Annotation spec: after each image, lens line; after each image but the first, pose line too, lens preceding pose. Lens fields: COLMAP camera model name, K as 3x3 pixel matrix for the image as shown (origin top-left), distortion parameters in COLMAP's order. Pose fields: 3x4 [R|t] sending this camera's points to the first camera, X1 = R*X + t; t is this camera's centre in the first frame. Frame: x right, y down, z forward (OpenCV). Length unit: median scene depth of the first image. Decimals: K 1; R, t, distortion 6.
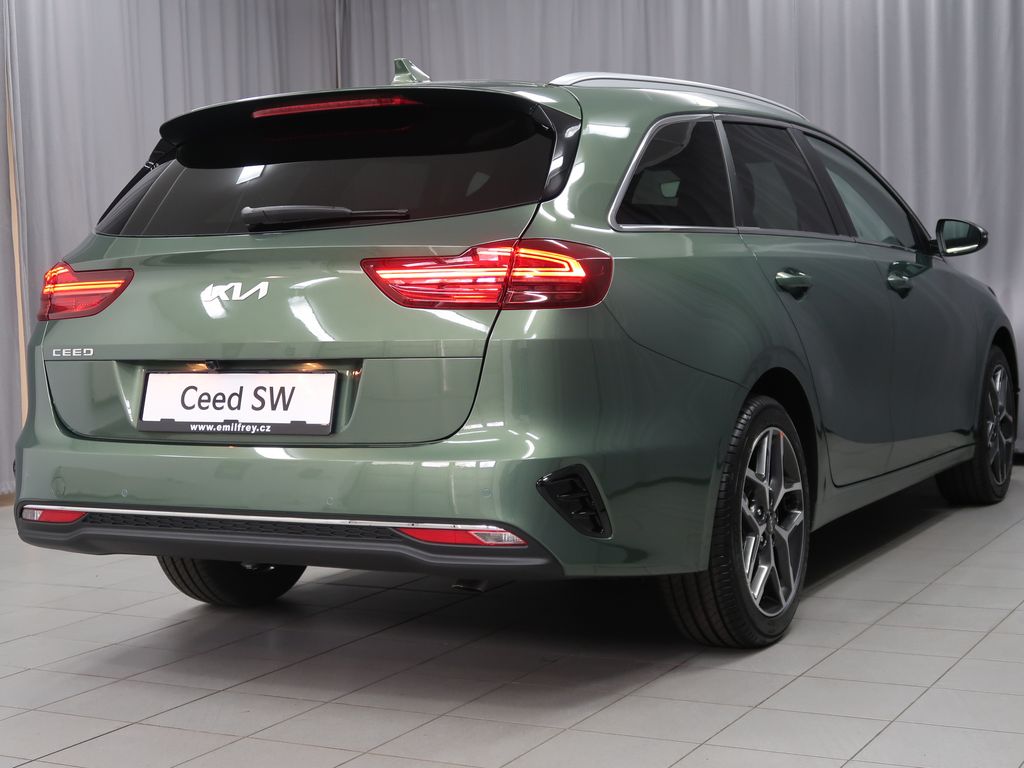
lens RADIAL K [[1678.4, 0, 512.0], [0, 1678.4, 384.0], [0, 0, 1]] dist [-0.036396, -0.115963]
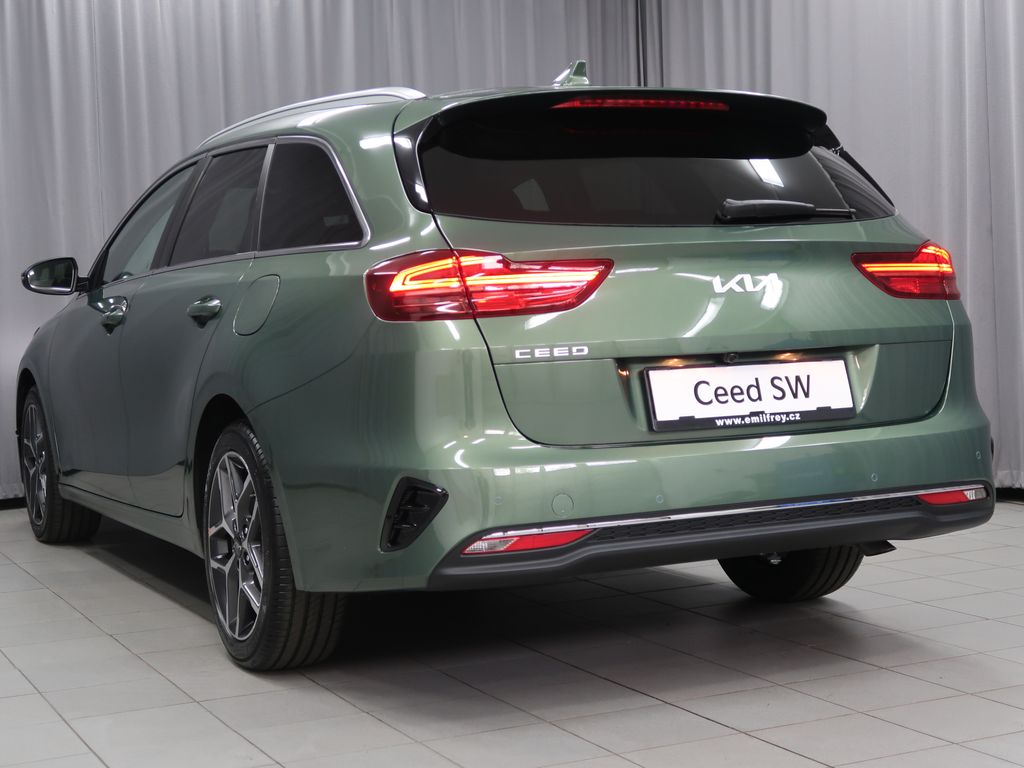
lens RADIAL K [[1623.5, 0, 410.7], [0, 1623.5, 383.0], [0, 0, 1]] dist [-0.017953, -0.058190]
pose [[0.621450, -0.032012, 0.782800, -1.044792], [0.061144, 0.998099, -0.007725, -0.000581], [-0.781065, 0.052664, 0.622226, 0.558968]]
